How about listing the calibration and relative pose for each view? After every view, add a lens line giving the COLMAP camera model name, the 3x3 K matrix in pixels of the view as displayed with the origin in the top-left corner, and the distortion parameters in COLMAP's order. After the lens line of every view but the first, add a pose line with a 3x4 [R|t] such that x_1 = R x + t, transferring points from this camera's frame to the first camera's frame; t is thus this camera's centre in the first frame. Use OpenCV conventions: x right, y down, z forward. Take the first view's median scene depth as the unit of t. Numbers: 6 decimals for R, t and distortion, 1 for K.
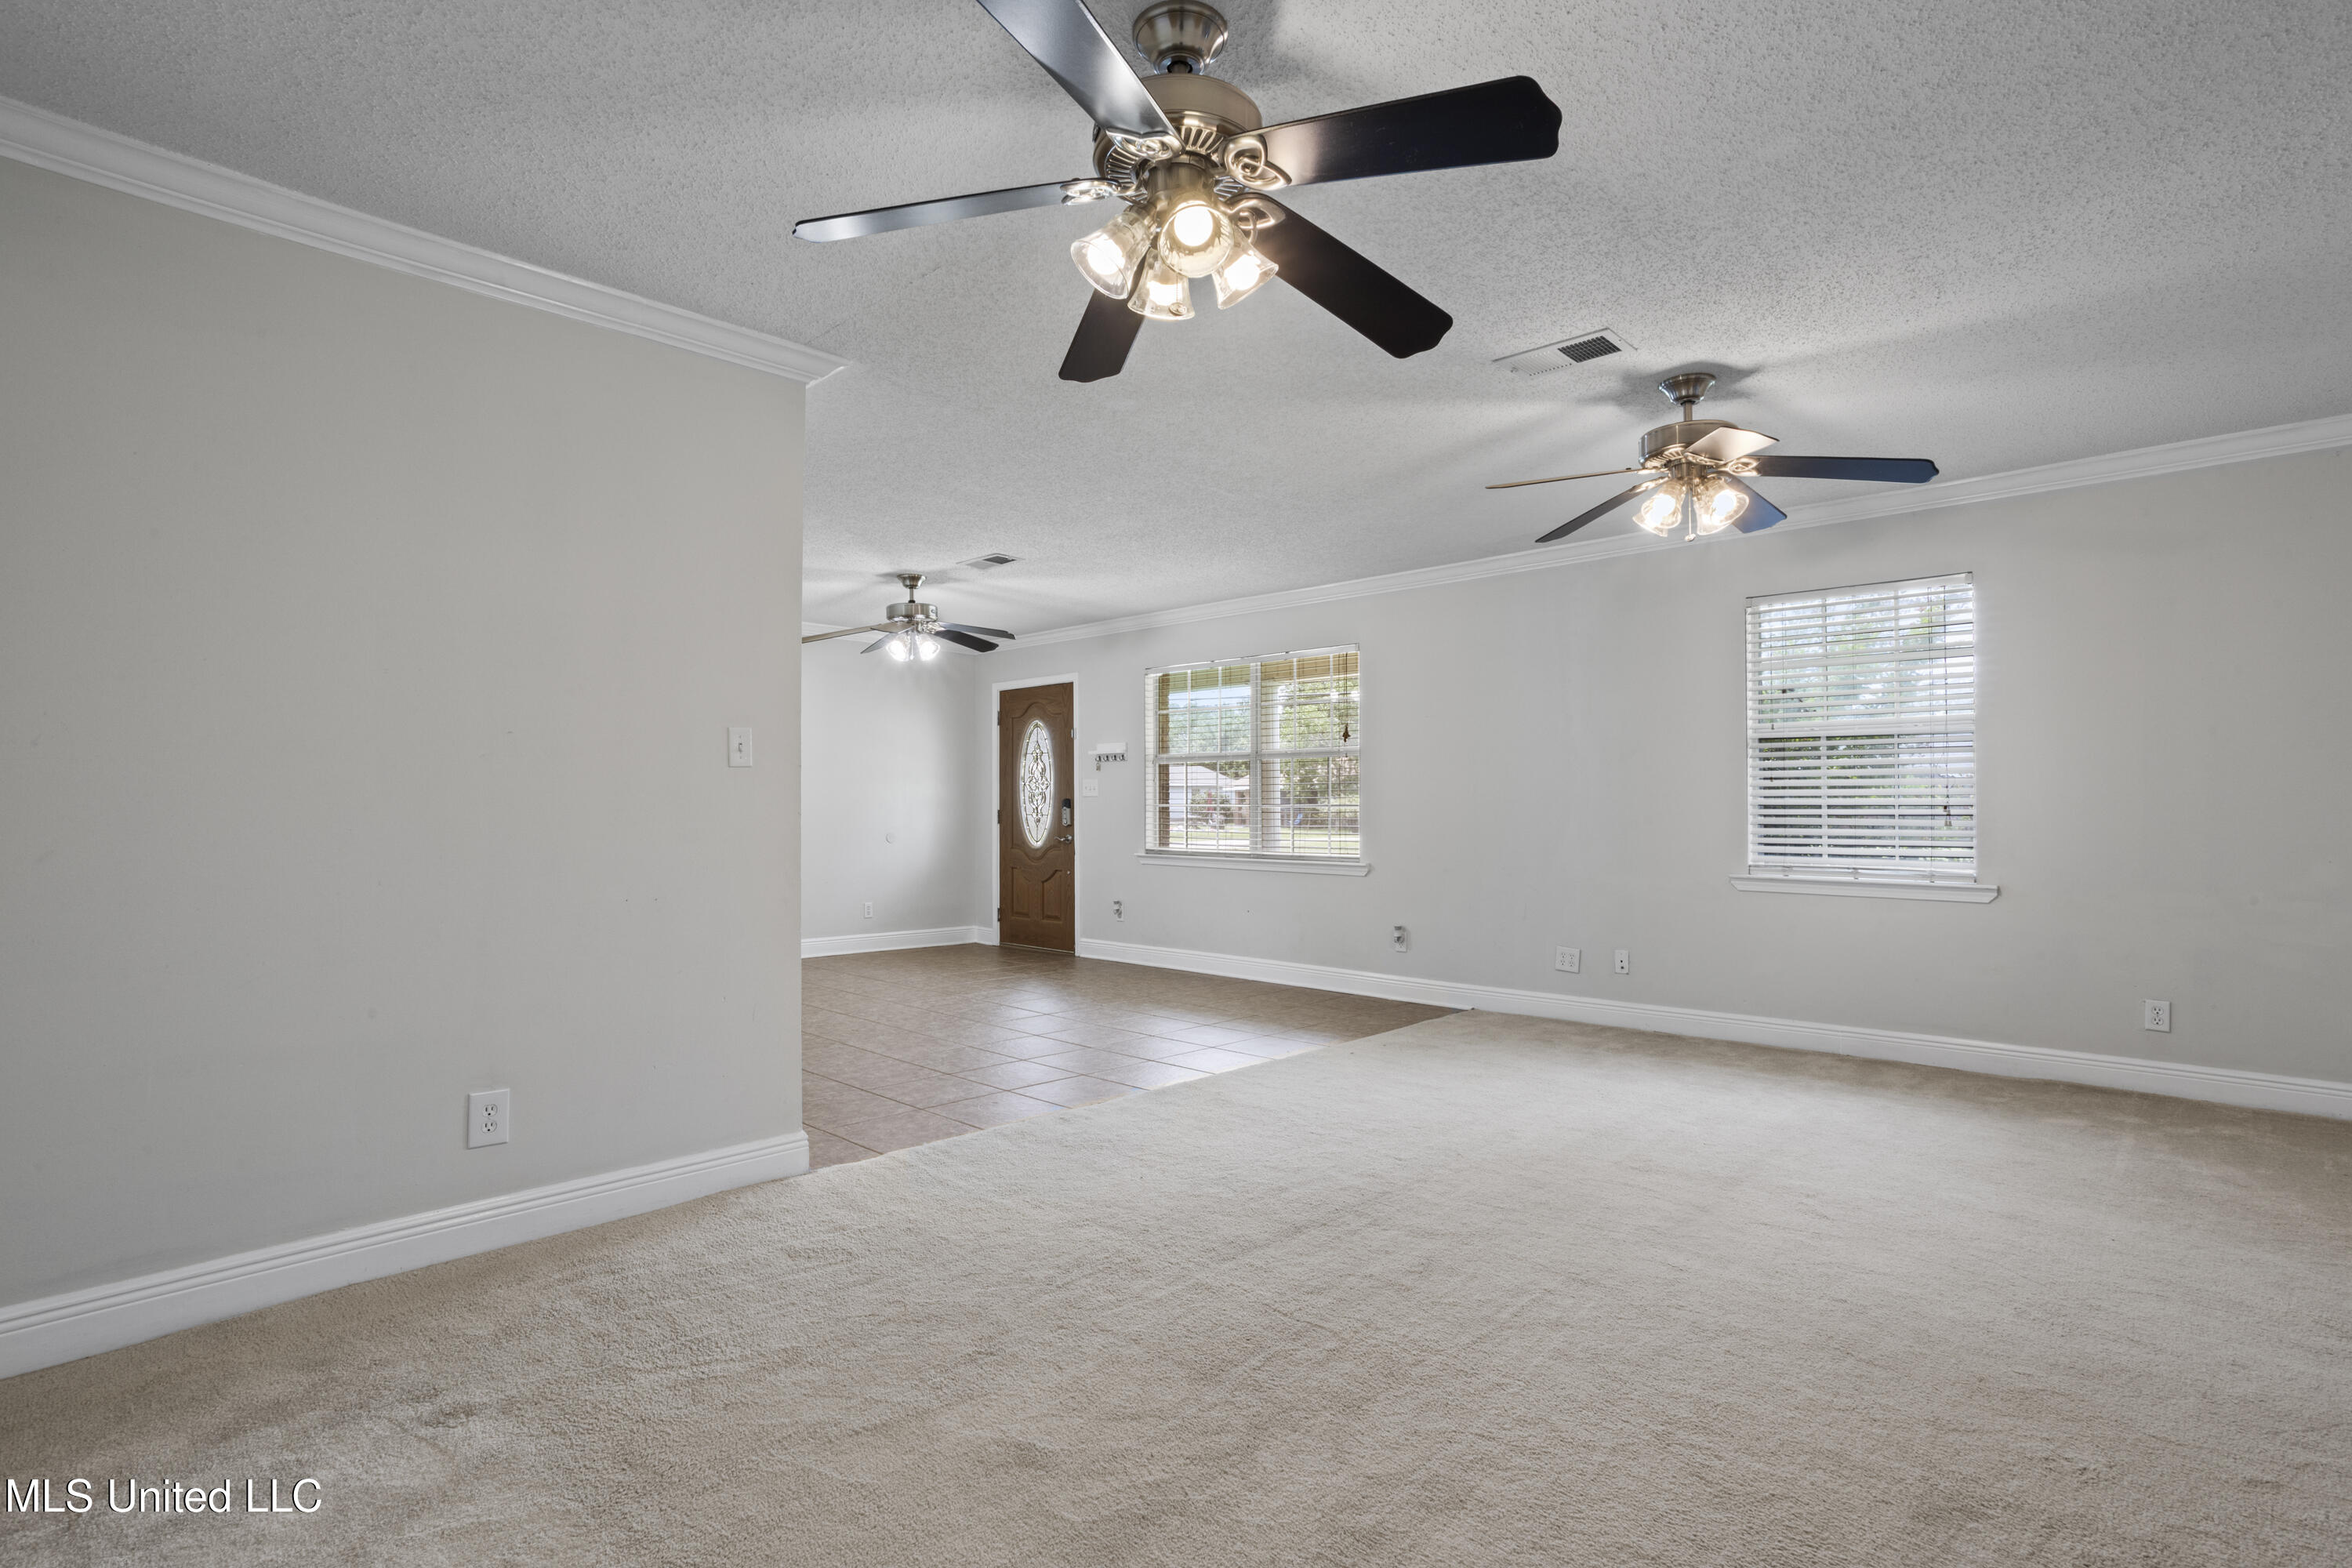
lens RADIAL K [[1131.1, 0, 1145.1], [0, 1131.1, 789.0], [0, 0, 1]] dist [-0.044700, 0.024187]
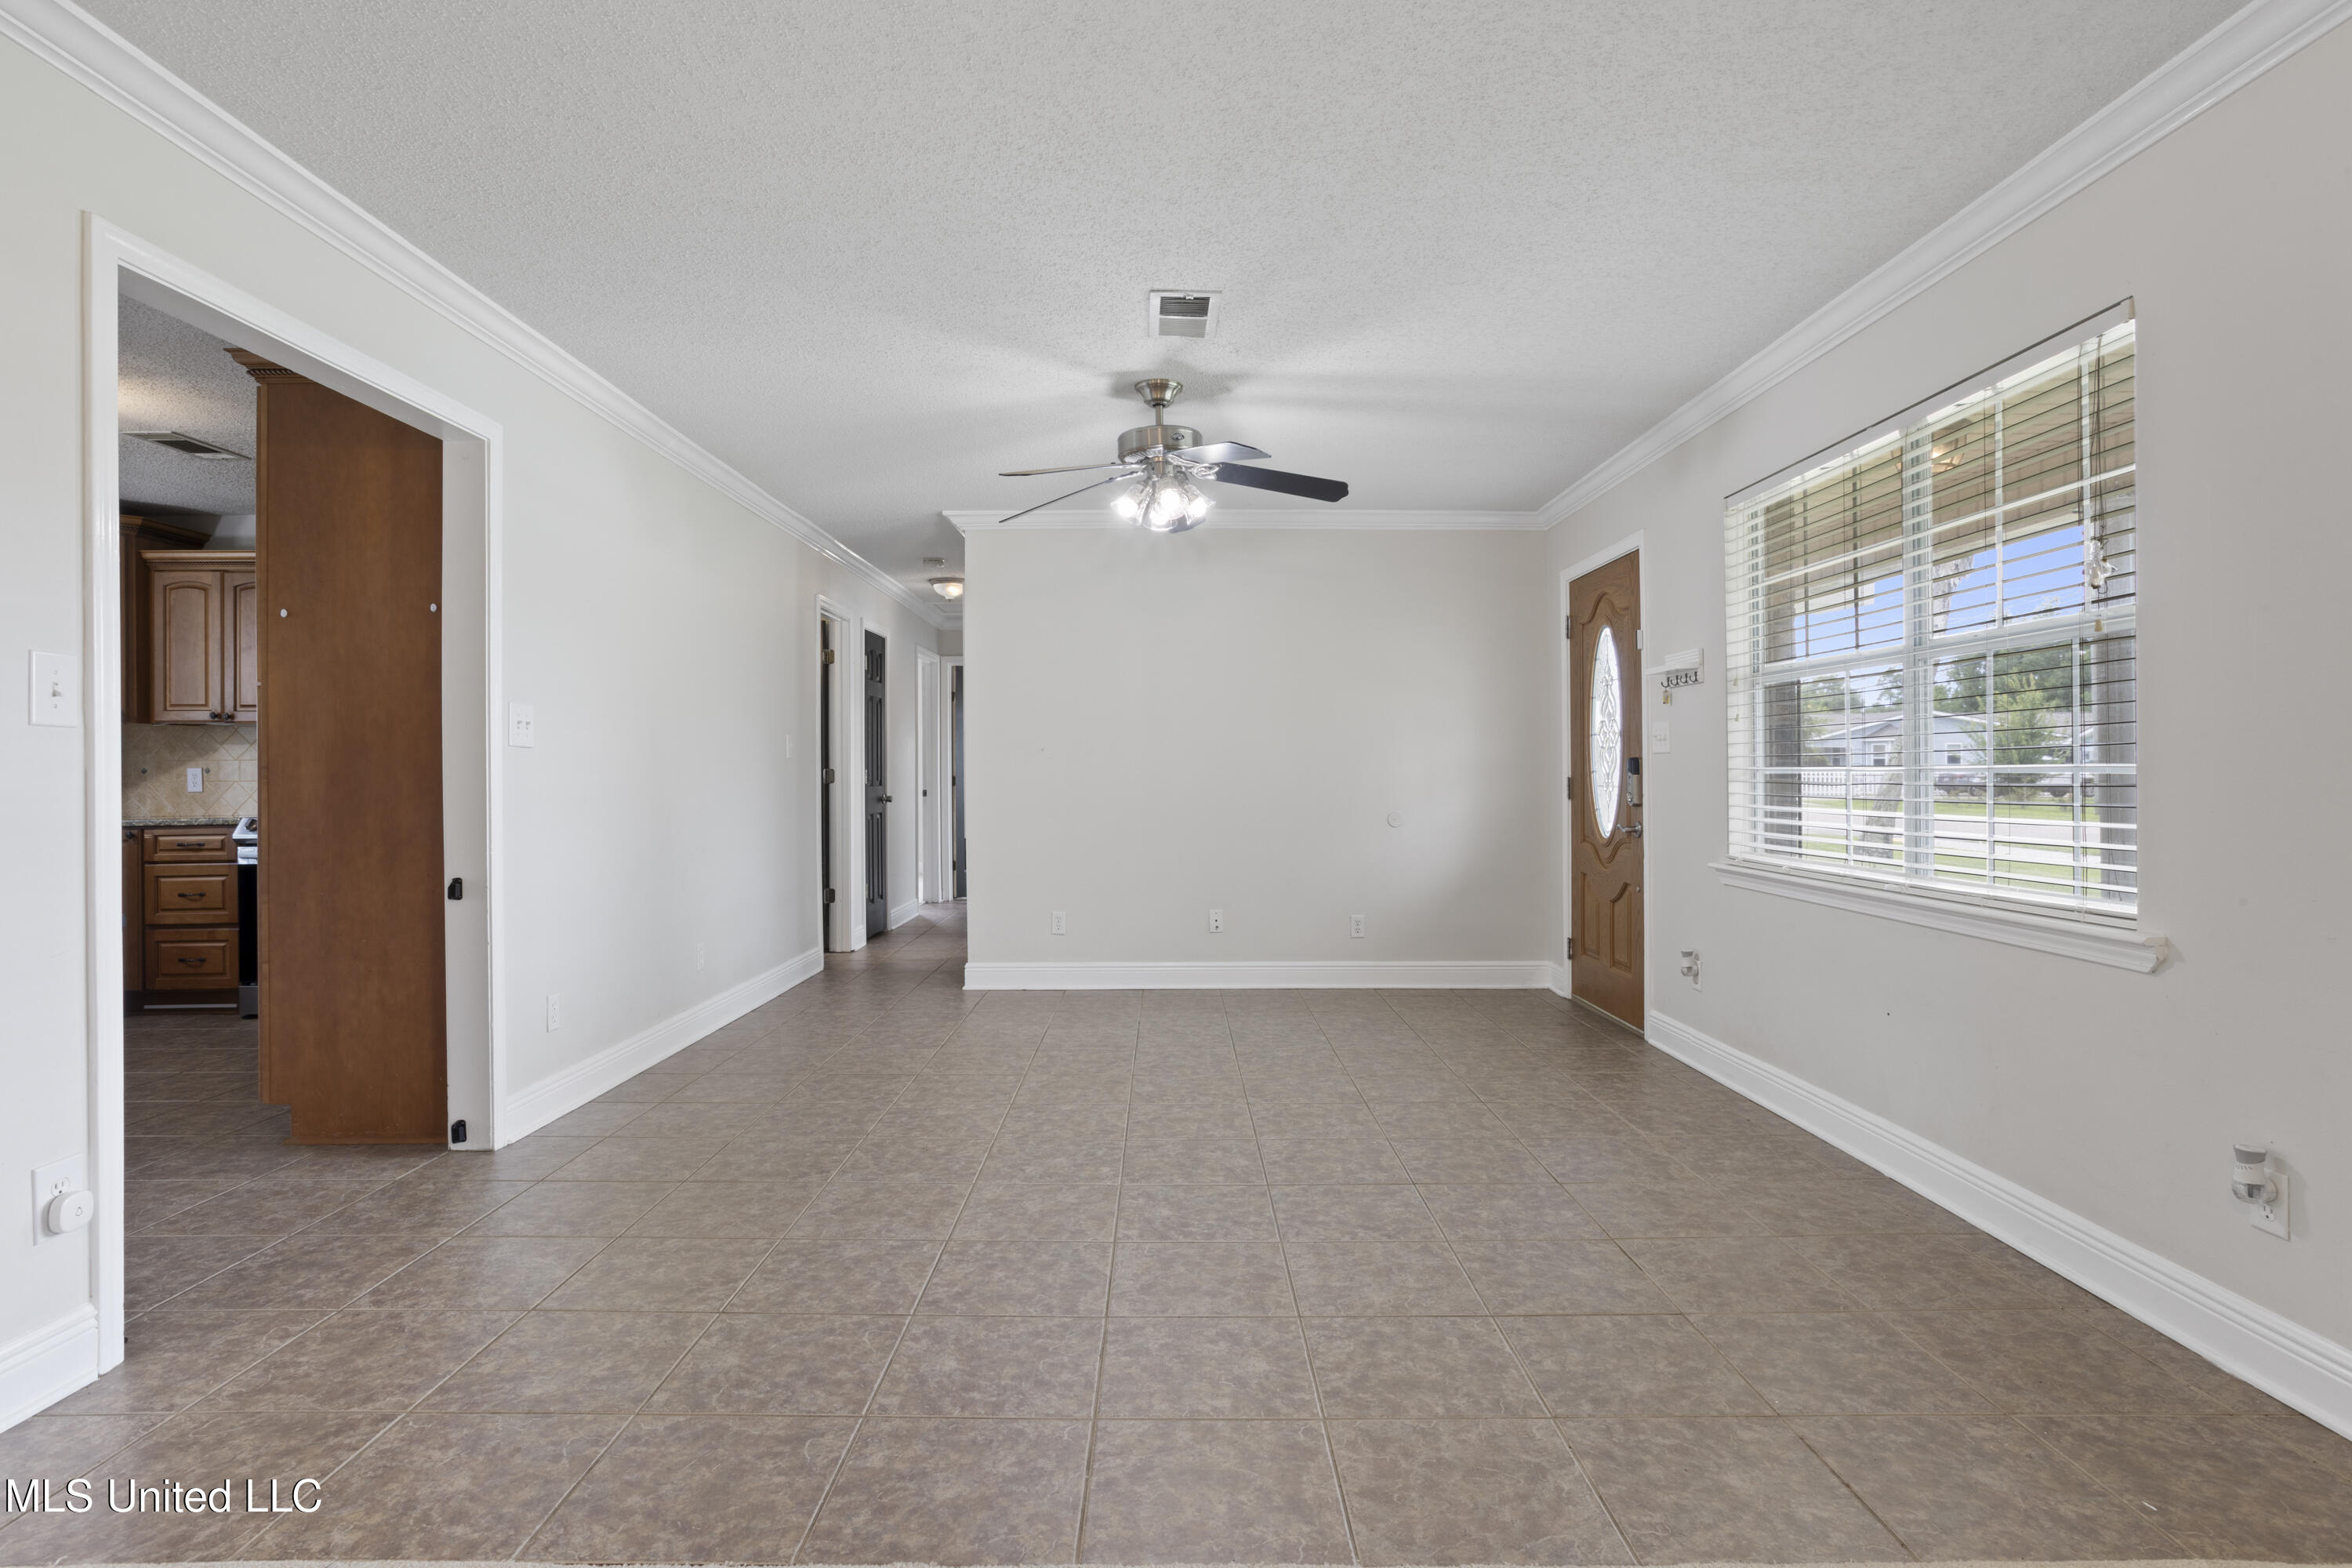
lens RADIAL K [[1201.9, 0, 1166.5], [0, 1201.9, 772.5], [0, 0, 1]] dist [-0.042228, 0.024826]
pose [[0.711339, -0.001611, -0.702848, 0.182230], [0.013953, 0.999833, 0.011829, 0.005996], [0.702711, -0.018221, 0.711242, 0.418077]]
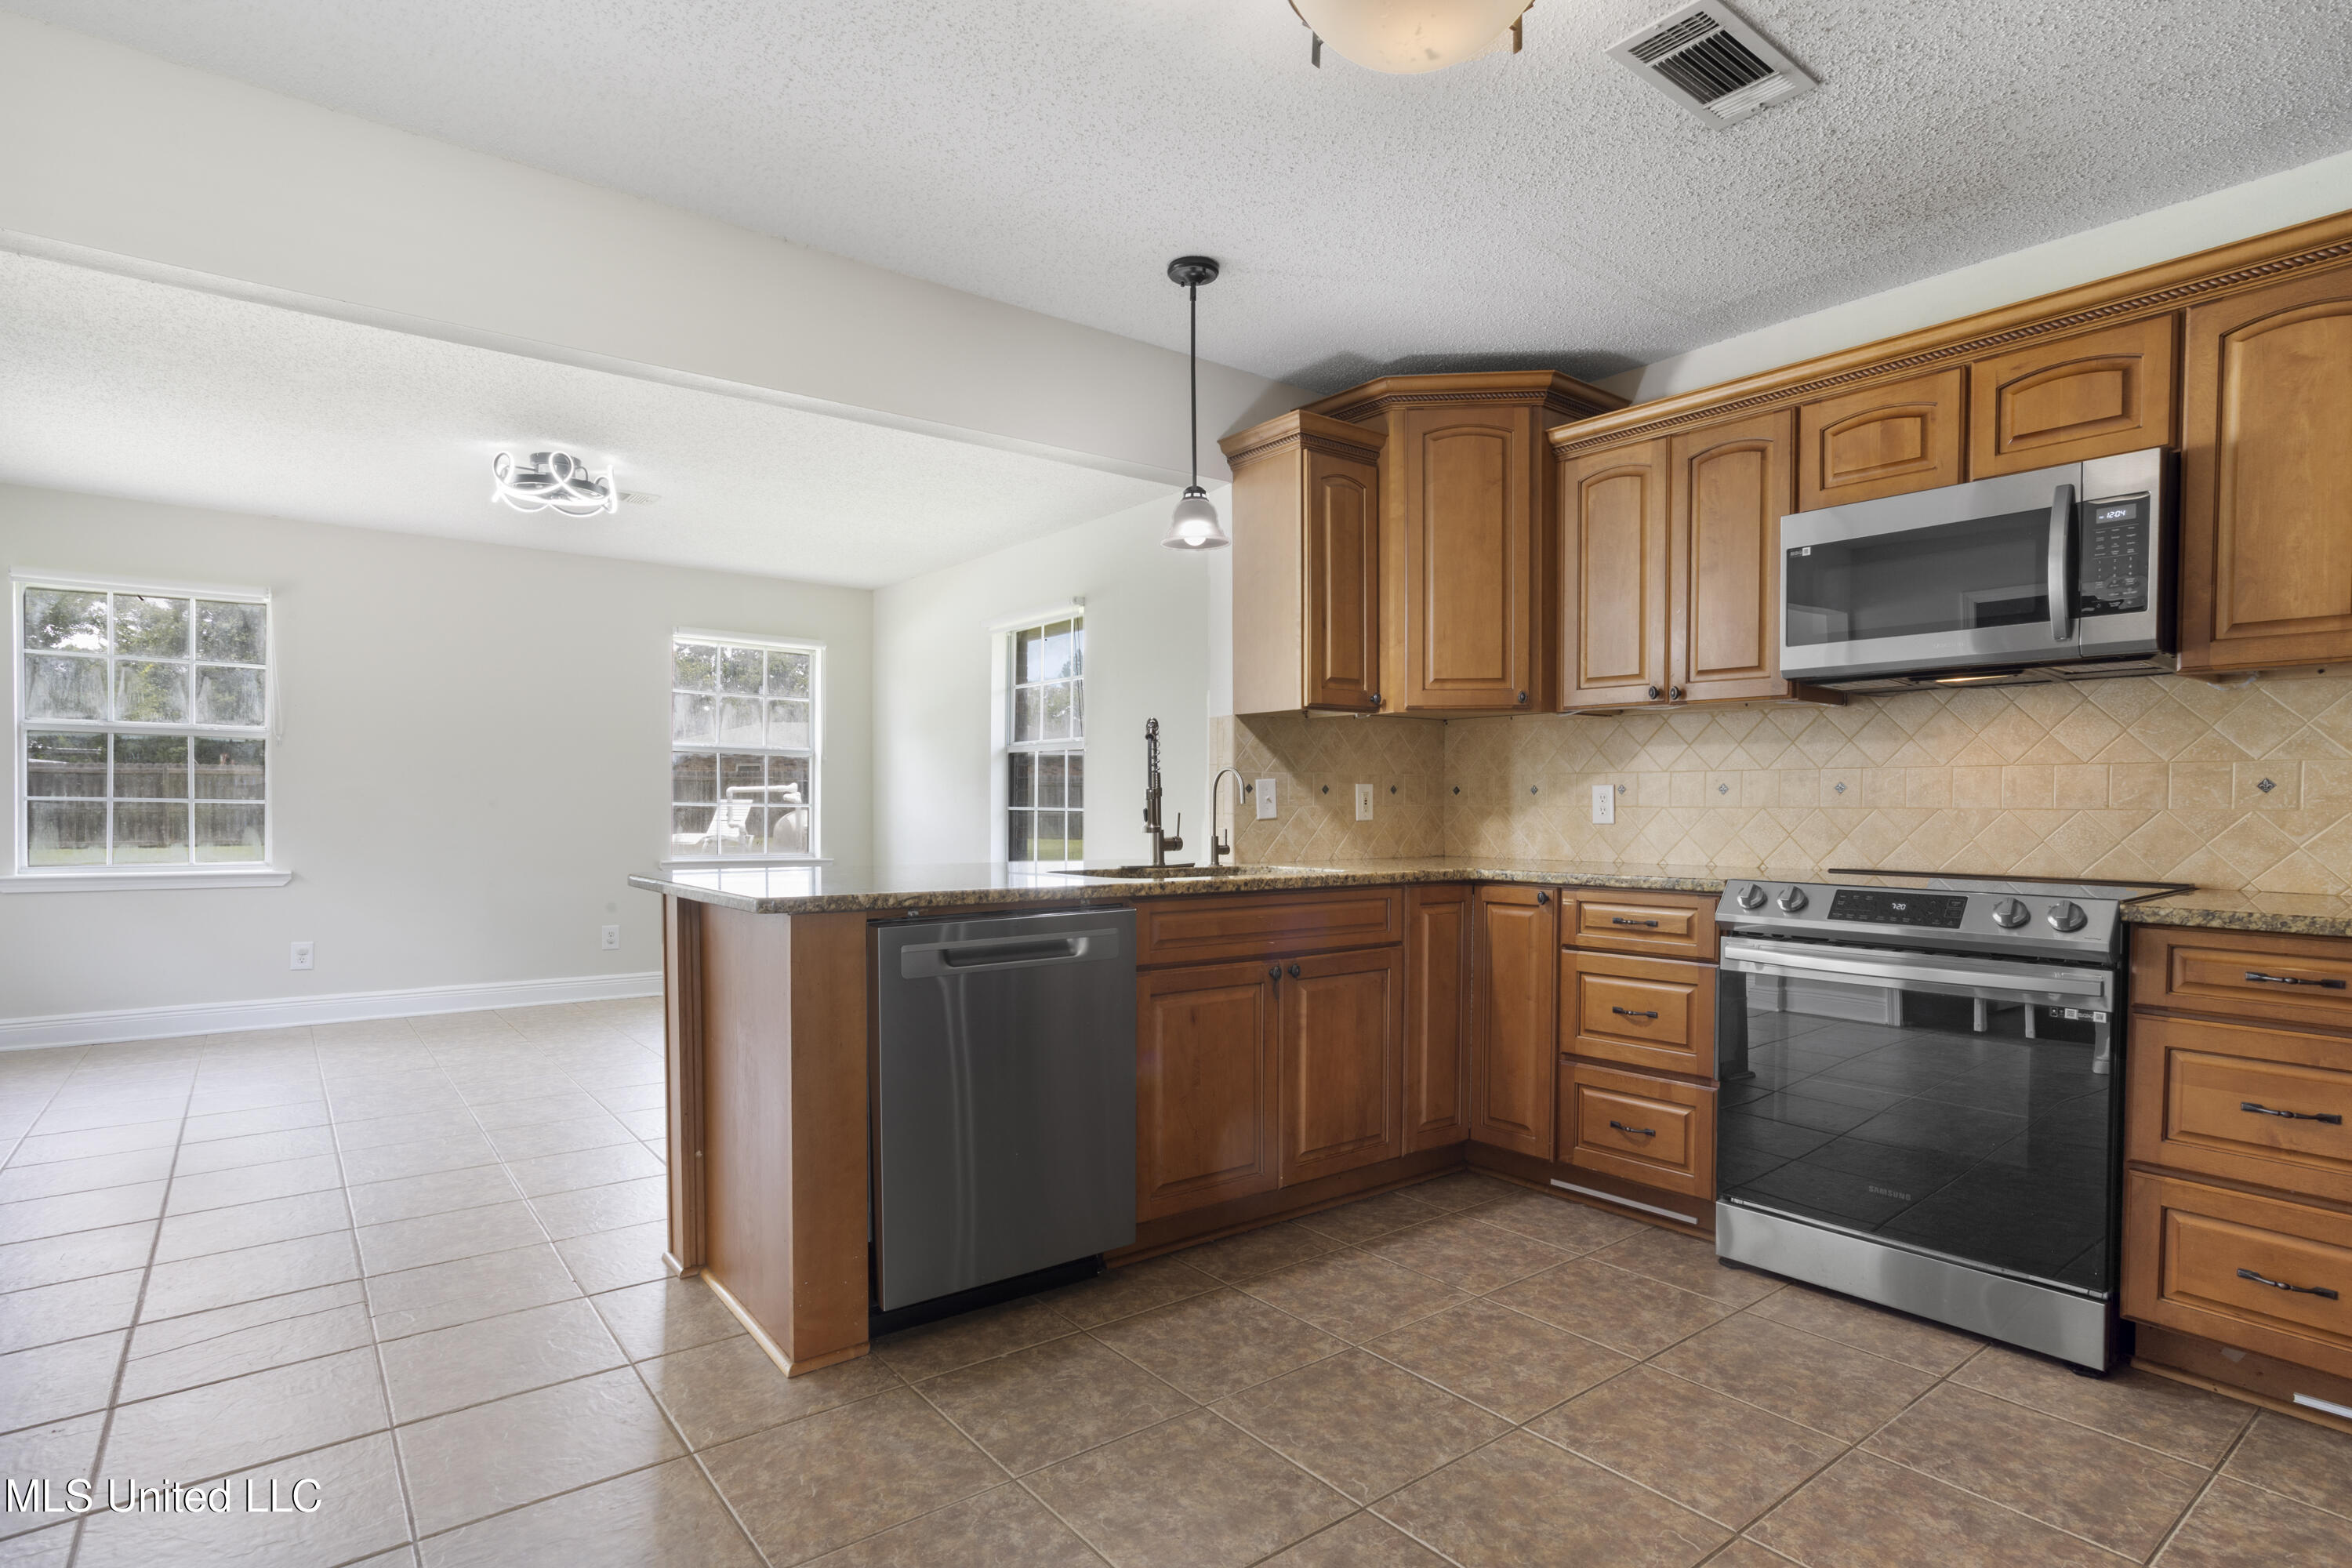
lens RADIAL K [[1201.9, 0, 1189.0], [0, 1201.9, 833.0], [0, 0, 1]] dist [-0.042228, 0.024826]
pose [[-0.110372, 0.031863, -0.993379, -0.276071], [0.013343, 0.999443, 0.030575, 0.005773], [0.993801, -0.009880, -0.110736, 0.408207]]
